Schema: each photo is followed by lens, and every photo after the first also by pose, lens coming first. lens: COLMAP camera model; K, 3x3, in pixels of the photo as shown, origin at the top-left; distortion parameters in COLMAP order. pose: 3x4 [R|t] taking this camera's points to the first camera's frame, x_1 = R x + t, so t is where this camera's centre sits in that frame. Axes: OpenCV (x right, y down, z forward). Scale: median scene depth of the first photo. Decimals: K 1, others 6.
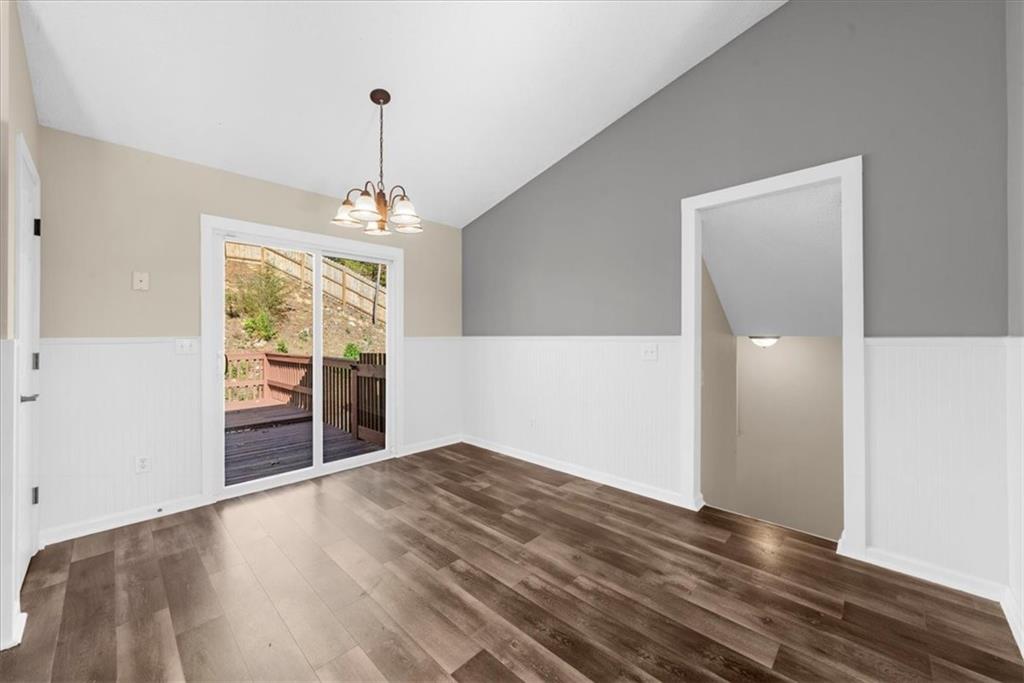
lens RADIAL K [[391.7, 0, 512.4], [0, 391.7, 334.5], [0, 0, 1]] dist [-0.000593, 0.000009]
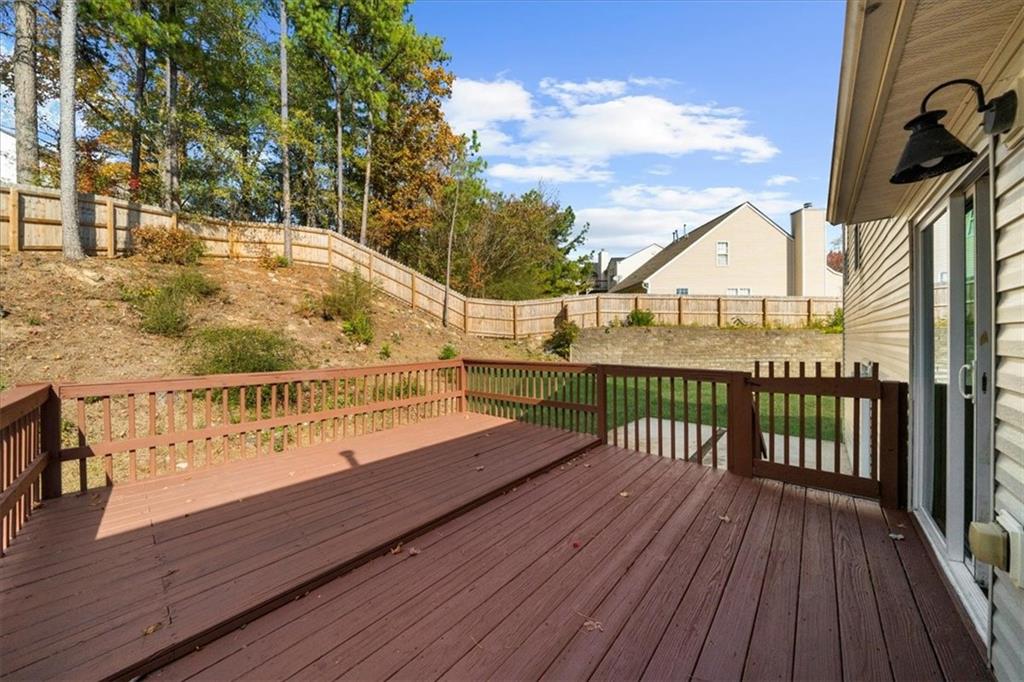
lens RADIAL K [[349.2, 0, 513.4], [0, 349.2, 341.2], [0, 0, 1]] dist [-0.002226, -0.000028]
pose [[0.998431, -0.006172, 0.055649, -1.489018], [0.005334, 0.999870, 0.015195, -0.014550], [-0.055735, -0.014875, 0.998335, 0.554154]]
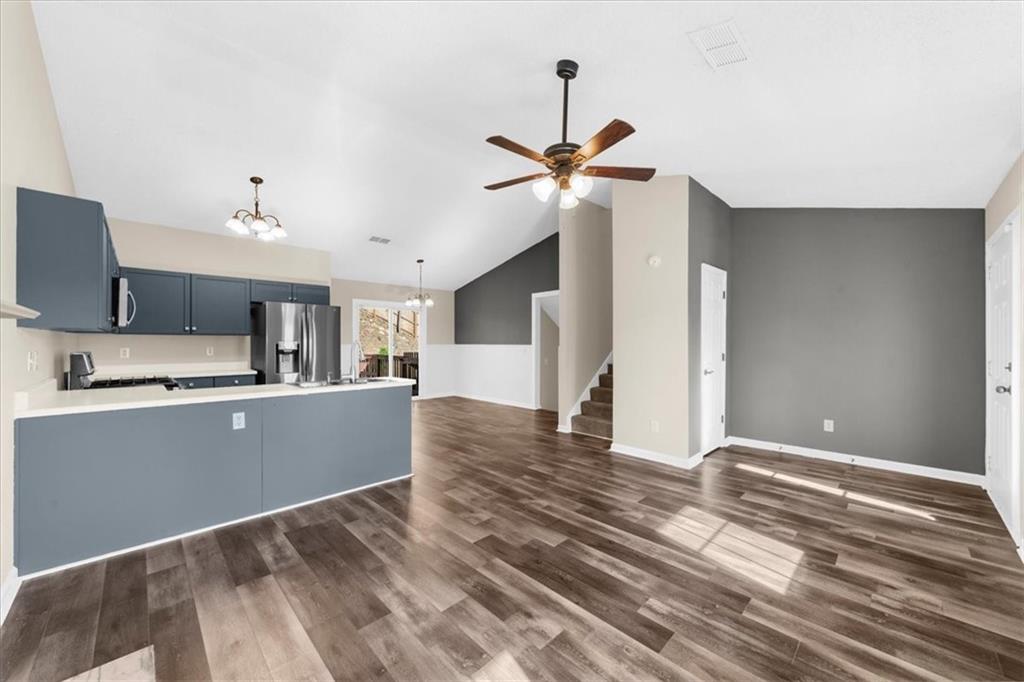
lens RADIAL K [[383.5, 0, 512.0], [0, 383.5, 341.0], [0, 0, 1]] dist [-0.000494, 0.000006]
pose [[0.999450, 0.001793, -0.033108, 0.379436], [-0.001691, 0.999994, 0.003098, -0.030384], [0.033114, -0.003040, 0.999447, -1.585981]]
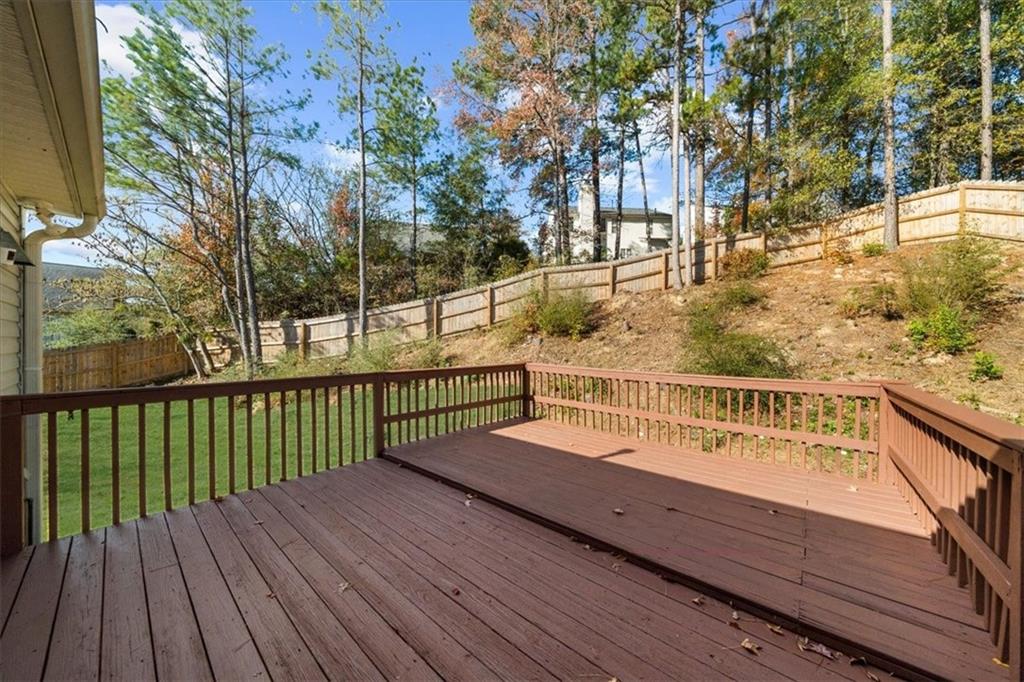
lens RADIAL K [[349.2, 0, 513.4], [0, 349.2, 341.2], [0, 0, 1]] dist [-0.002226, -0.000028]
pose [[0.056778, -0.000911, -0.998386, -0.626718], [-0.002123, 0.999997, -0.001033, -0.014392], [0.998385, 0.002178, 0.056776, 1.411449]]
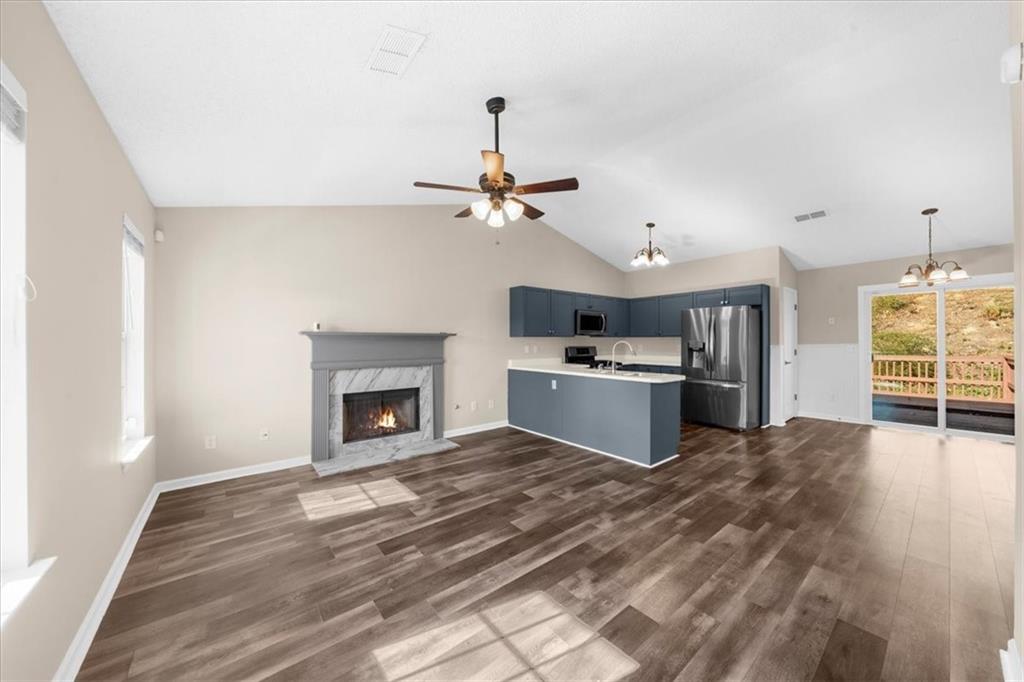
lens RADIAL K [[352.9, 0, 518.6], [0, 352.9, 342.2], [0, 0, 1]] dist [-0.004432, -0.000014]
pose [[-0.117694, 0.003635, -0.993043, 1.321751], [0.010426, 0.999943, 0.002424, -0.030009], [0.992995, -0.010069, -0.117726, -0.609224]]
